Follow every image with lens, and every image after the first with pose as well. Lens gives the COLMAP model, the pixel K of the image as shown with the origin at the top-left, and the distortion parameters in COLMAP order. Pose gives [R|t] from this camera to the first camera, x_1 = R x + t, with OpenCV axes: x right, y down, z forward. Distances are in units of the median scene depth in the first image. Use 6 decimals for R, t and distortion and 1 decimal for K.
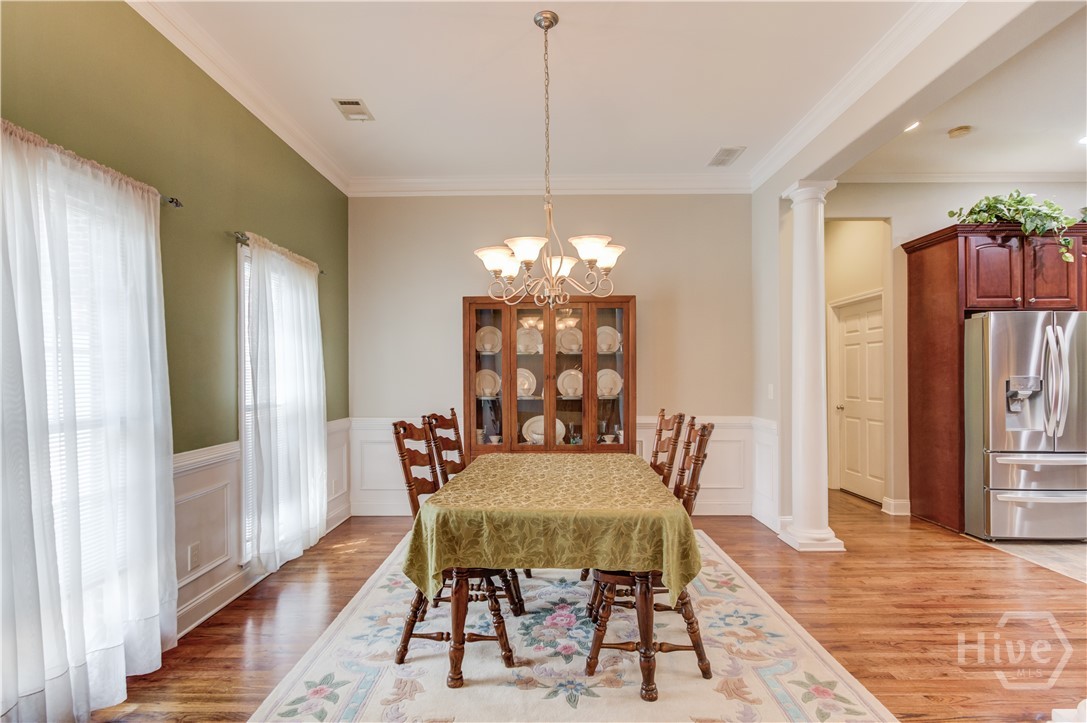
lens RADIAL K [[534.7, 0, 542.5], [0, 534.7, 382.4], [0, 0, 1]] dist [0.000313, -0.000316]
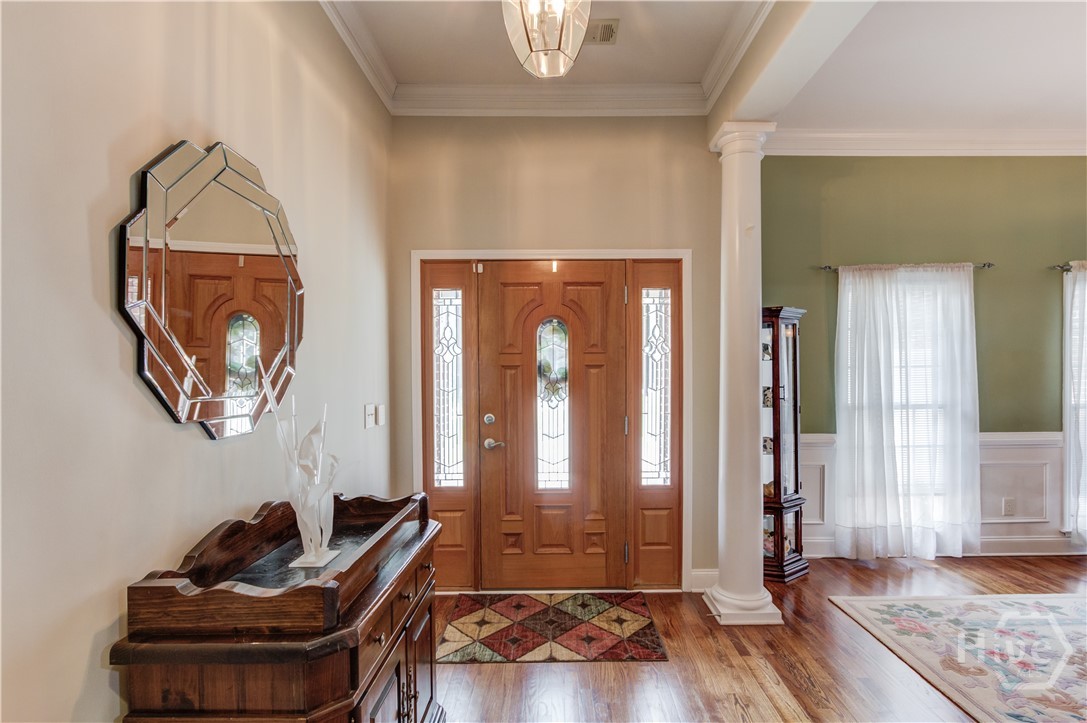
lens RADIAL K [[534.7, 0, 542.5], [0, 534.7, 382.4], [0, 0, 1]] dist [0.000313, -0.000316]
pose [[0.011707, 0.014119, -0.999832, 0.745252], [0.000183, 0.999900, 0.014122, -0.025744], [0.999931, -0.000349, 0.011704, -0.250429]]
